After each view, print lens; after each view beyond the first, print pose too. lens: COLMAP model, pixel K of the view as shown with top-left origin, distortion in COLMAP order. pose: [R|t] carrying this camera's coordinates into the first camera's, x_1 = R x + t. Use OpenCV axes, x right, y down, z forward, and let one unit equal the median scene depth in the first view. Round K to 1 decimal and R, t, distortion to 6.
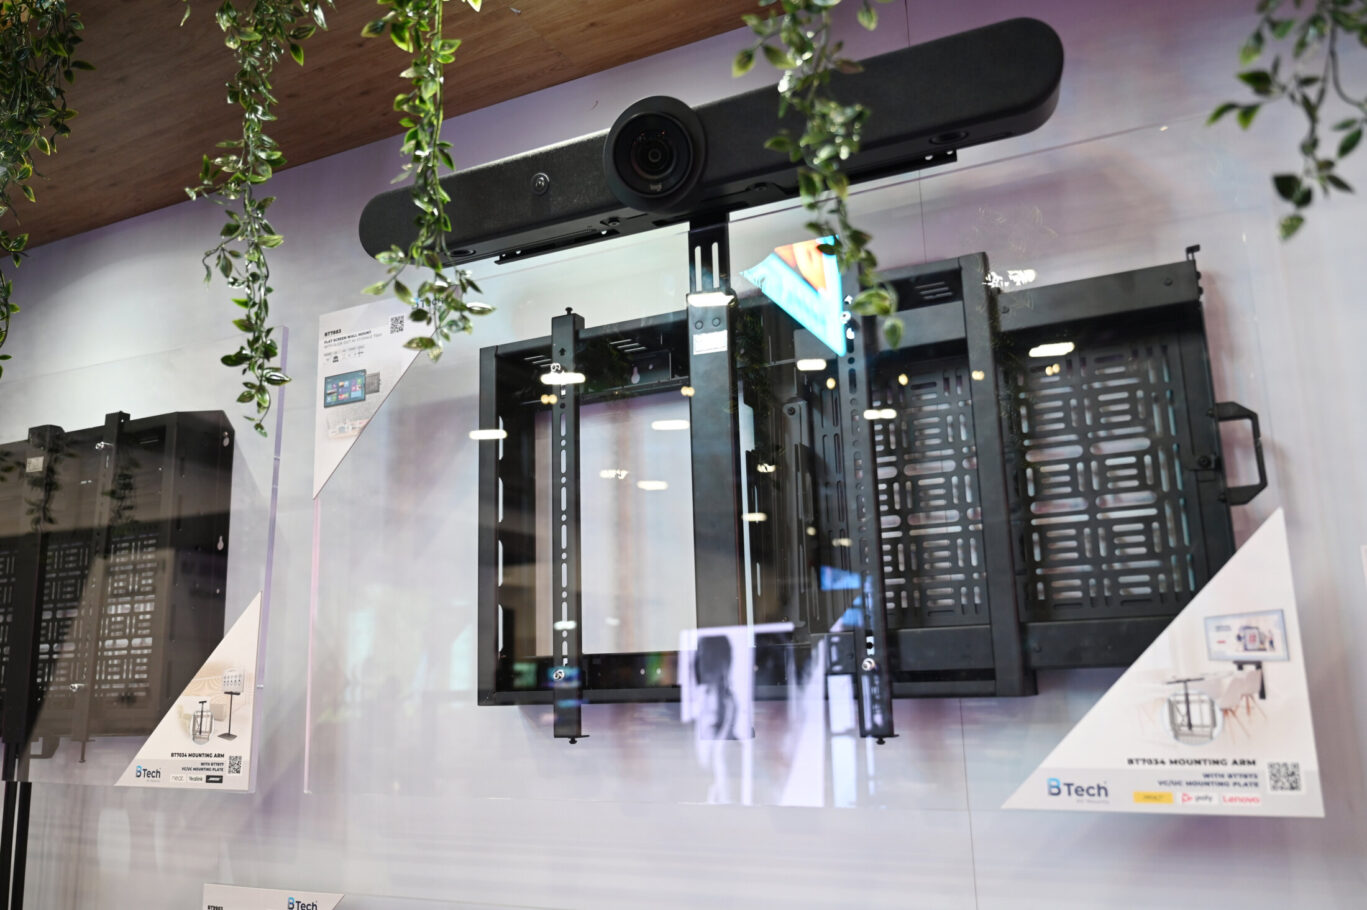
lens RADIAL K [[1090.5, 0, 672.3], [0, 1090.5, 458.0], [0, 0, 1]] dist [0.002069, 0.000564]
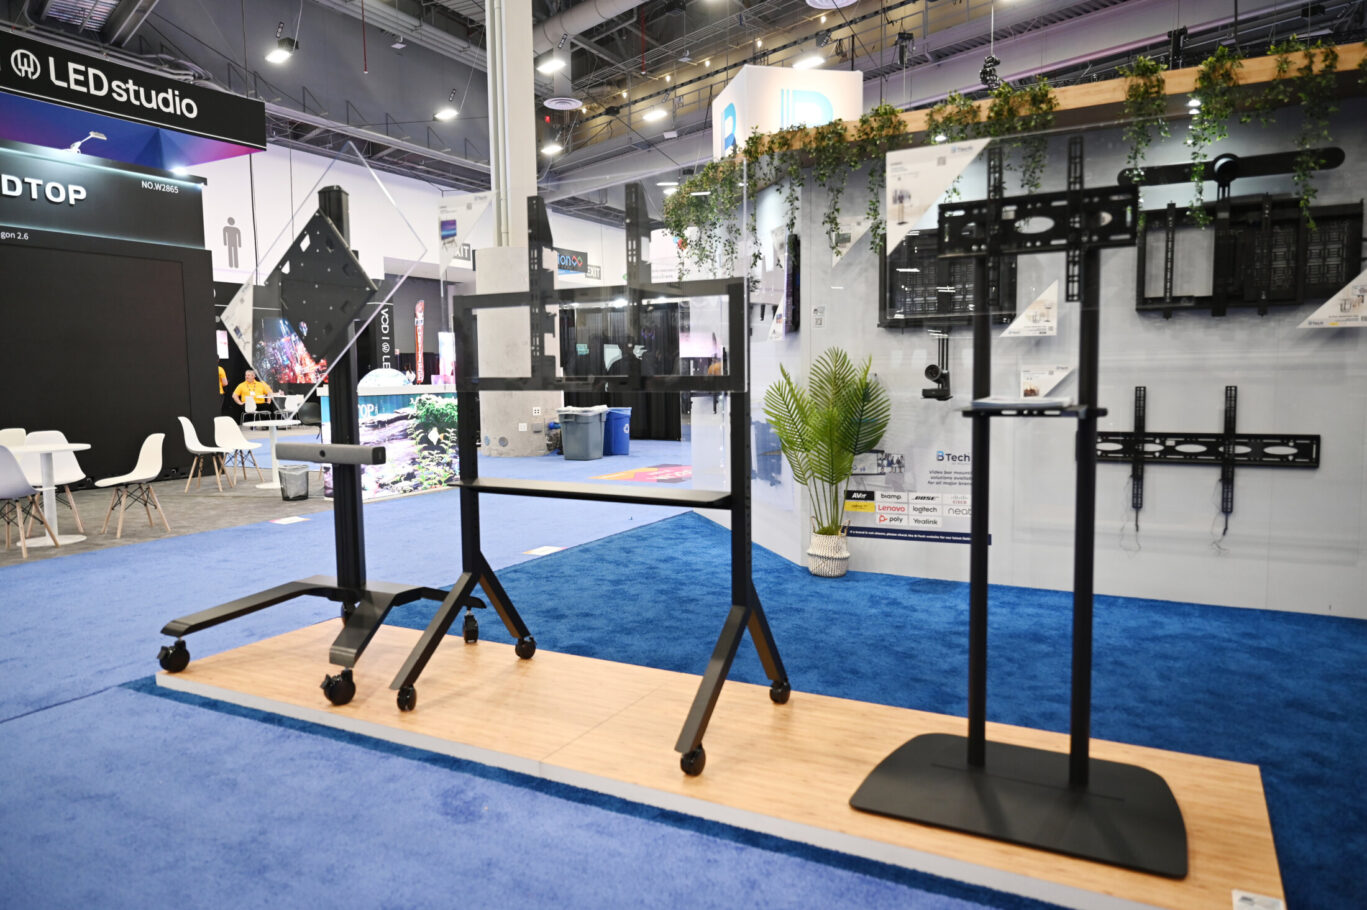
lens RADIAL K [[918.1, 0, 681.4], [0, 918.1, 453.9], [0, 0, 1]] dist [-0.005311, 0.005289]
pose [[0.999197, 0.019520, -0.034999, -1.463035], [-0.008919, 0.959768, 0.280654, -0.158589], [0.039070, -0.280116, 0.959171, -2.020488]]
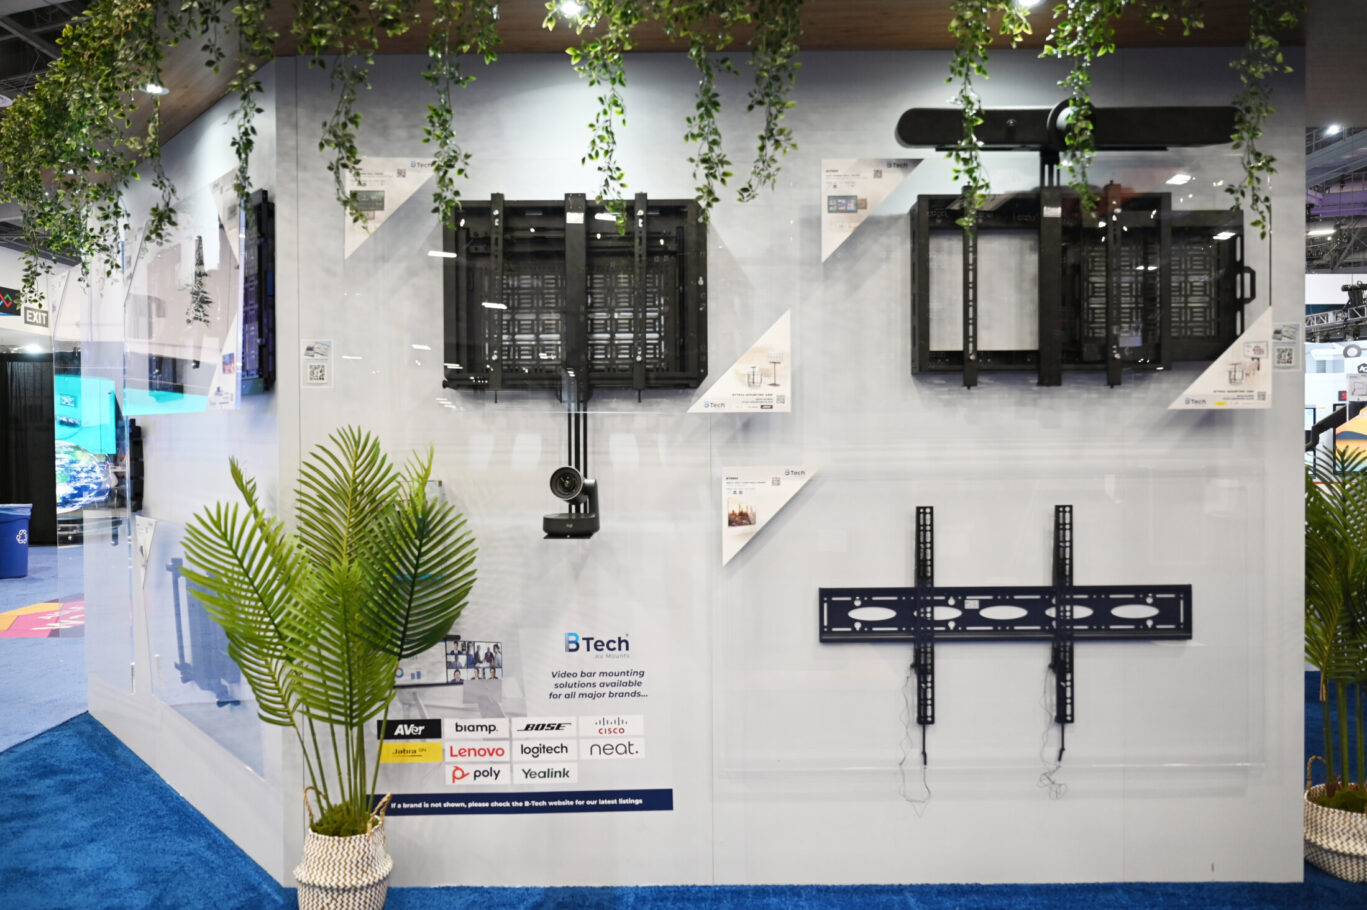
lens RADIAL K [[918.1, 0, 674.5], [0, 918.1, 451.6], [0, 0, 1]] dist [-0.005311, 0.005289]
pose [[0.893683, 0.016194, 0.448407, -1.244163], [-0.105847, 0.978753, 0.175608, 0.104646], [-0.436036, -0.204401, 0.876409, -0.334631]]
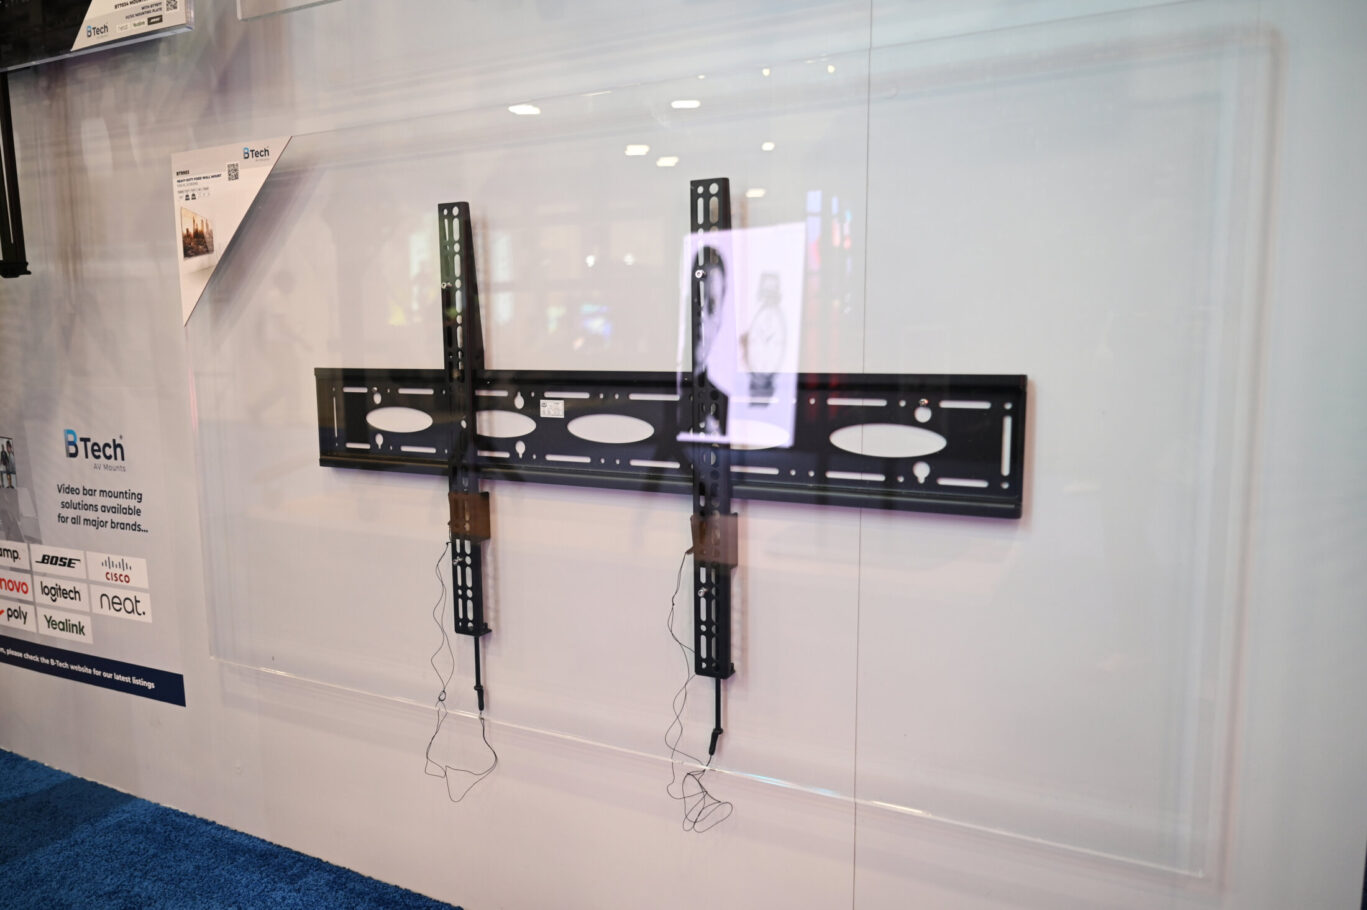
lens RADIAL K [[918.1, 0, 682.3], [0, 918.1, 456.6], [0, 0, 1]] dist [-0.005311, 0.005289]
pose [[0.999650, 0.024998, 0.008704, 0.078852], [-0.026467, 0.948753, 0.314908, 0.389815], [-0.000386, -0.315028, 0.949082, 0.046695]]
